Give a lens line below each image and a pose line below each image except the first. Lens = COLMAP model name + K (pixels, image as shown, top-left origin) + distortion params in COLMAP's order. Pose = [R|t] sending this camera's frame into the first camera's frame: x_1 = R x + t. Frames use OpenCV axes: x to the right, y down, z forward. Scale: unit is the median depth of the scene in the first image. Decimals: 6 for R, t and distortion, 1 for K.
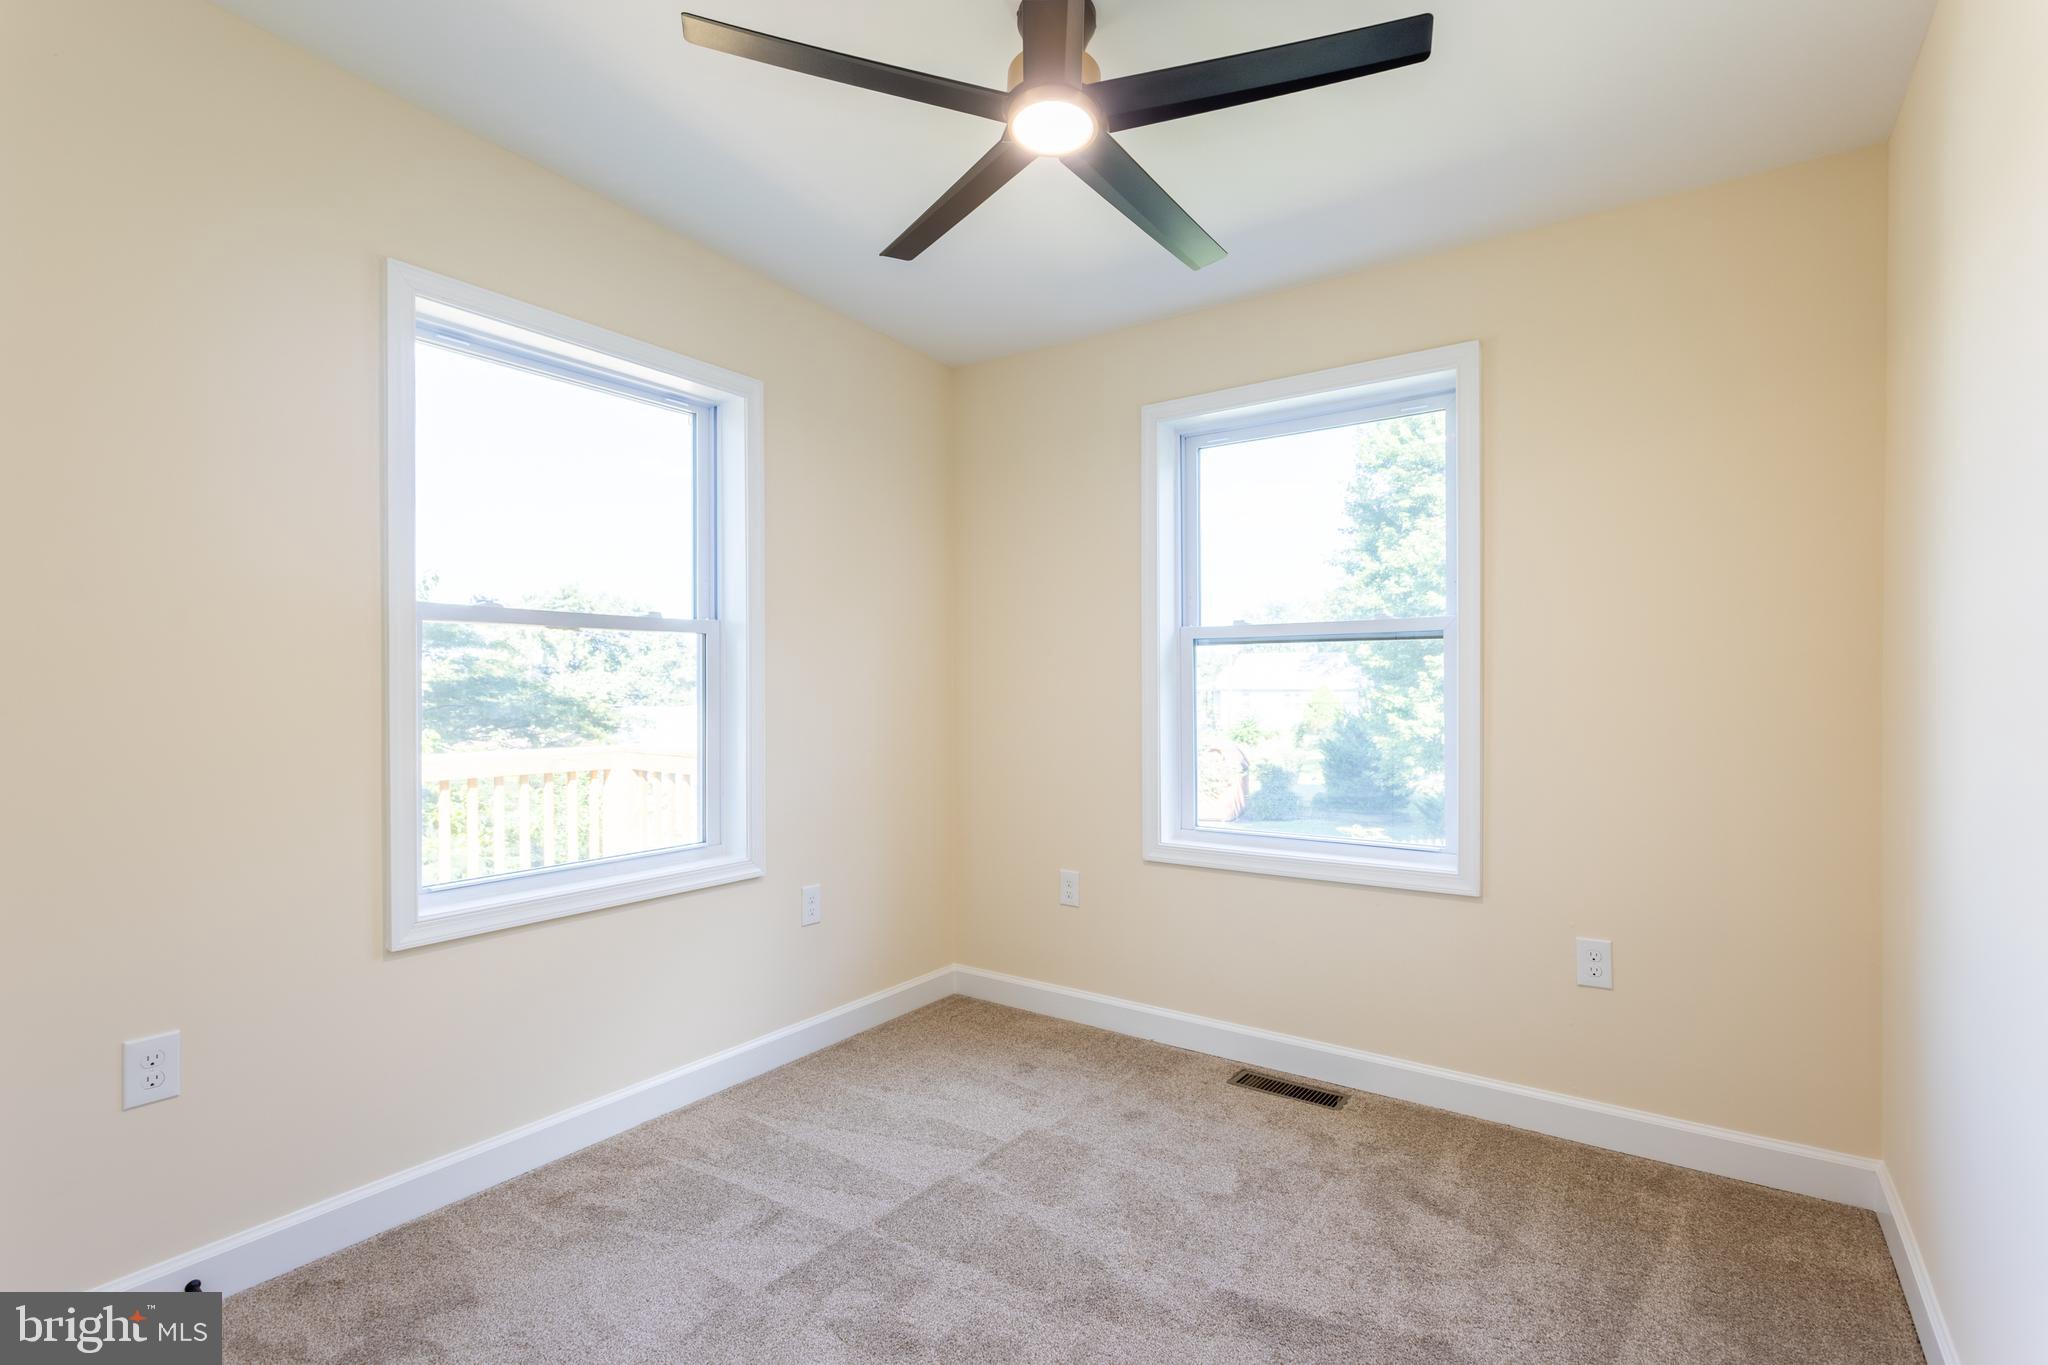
lens RADIAL K [[957.3, 0, 1024.6], [0, 957.3, 695.4], [0, 0, 1]] dist [0.009137, -0.000618]
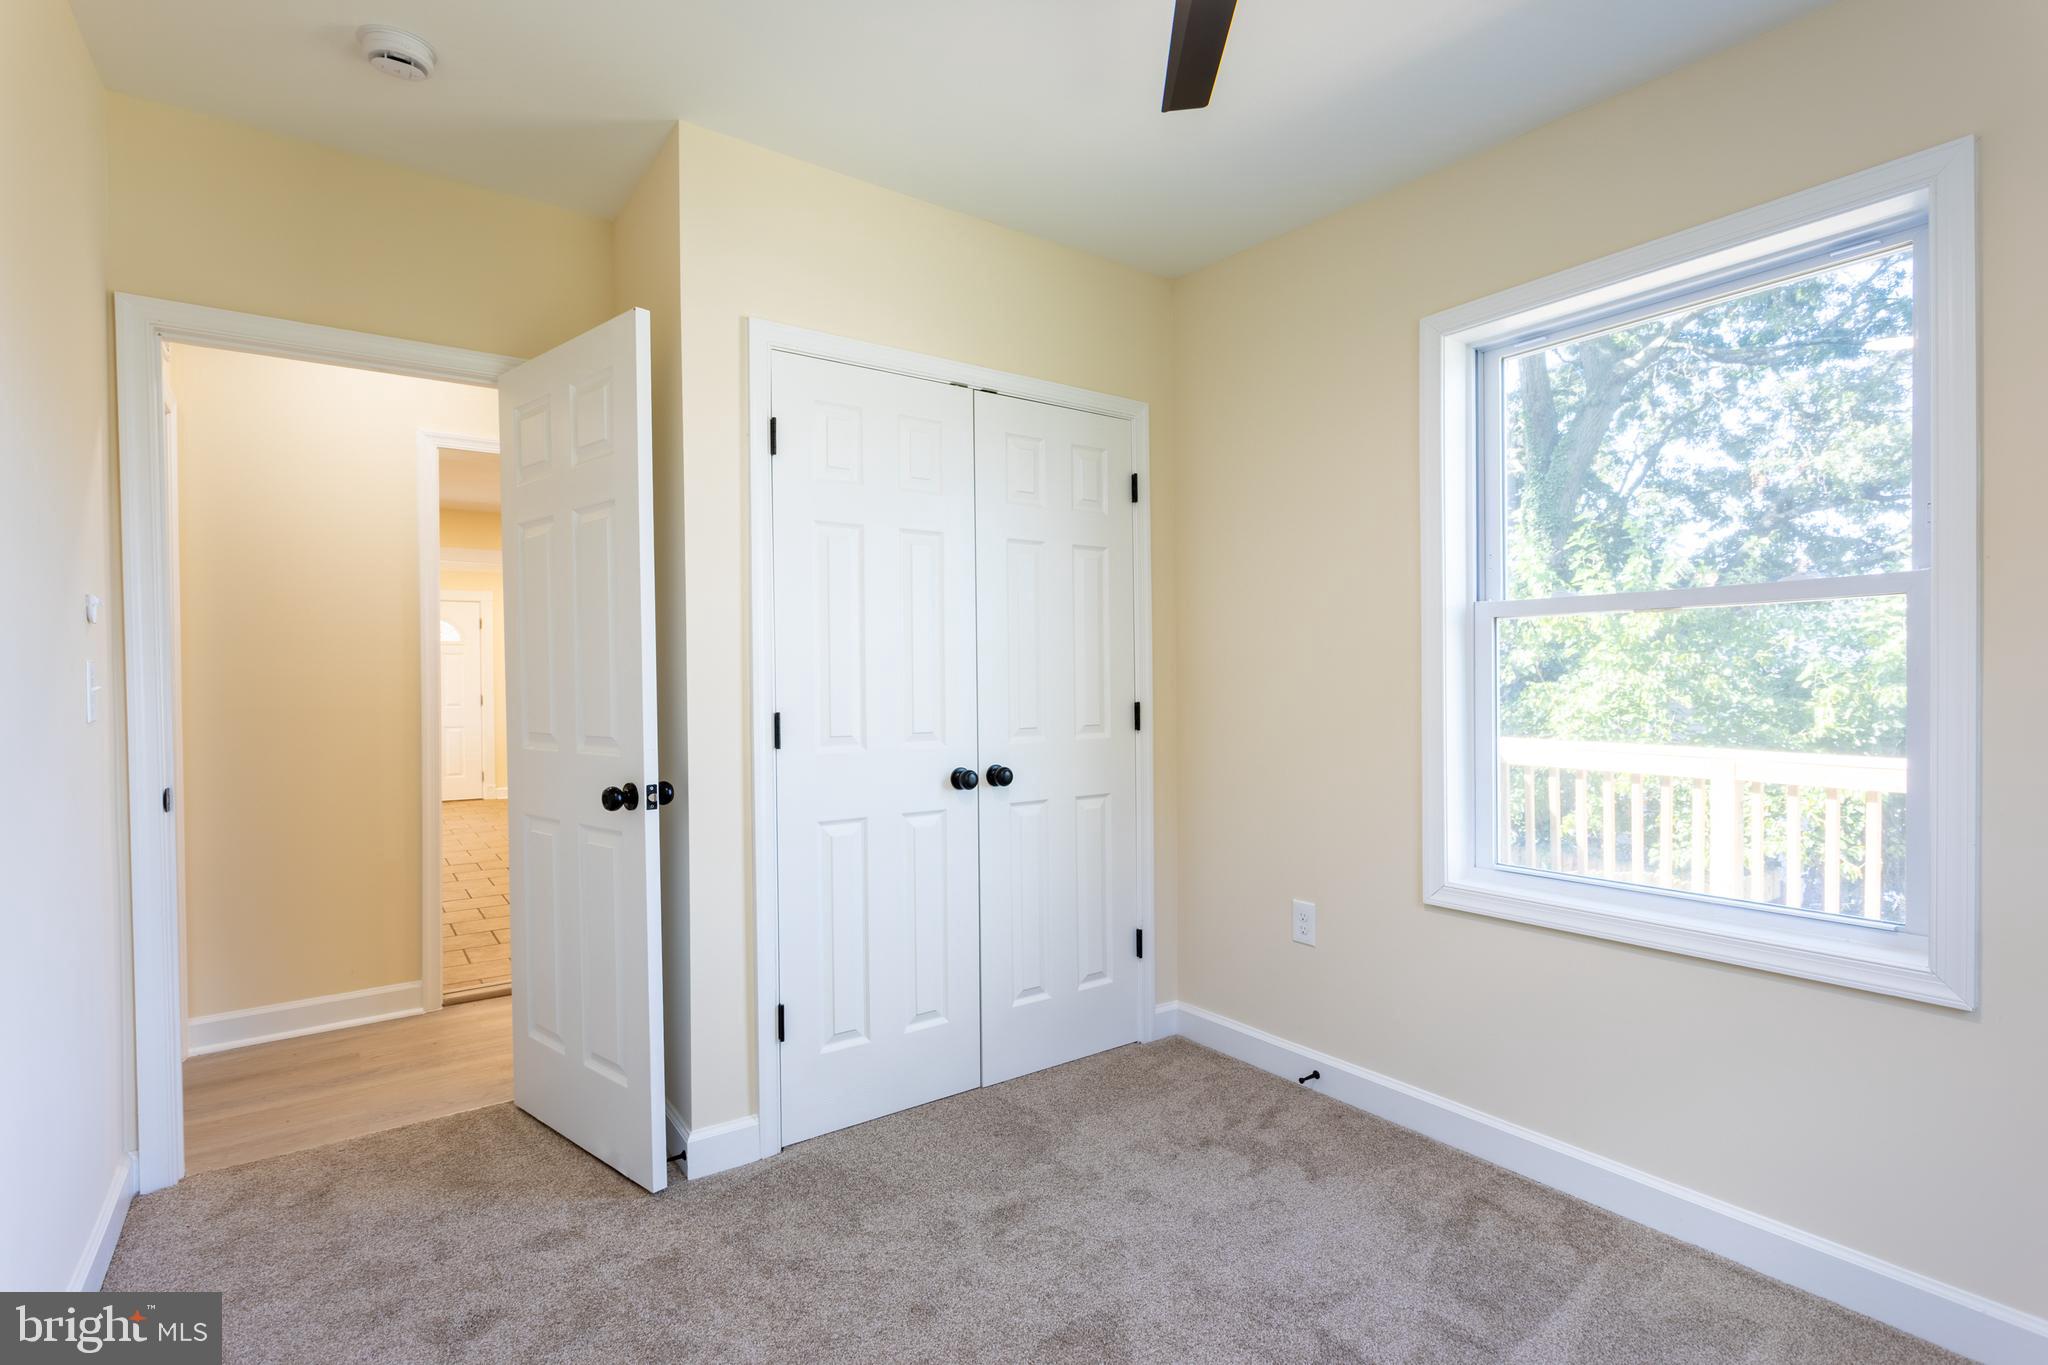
lens RADIAL K [[957.3, 0, 1023.9], [0, 957.3, 690.6], [0, 0, 1]] dist [0.009137, -0.000618]
pose [[-0.339993, 0.008190, -0.940392, 0.570575], [0.002206, 0.999966, 0.007911, -0.007330], [0.940425, 0.000615, -0.340000, 0.852905]]
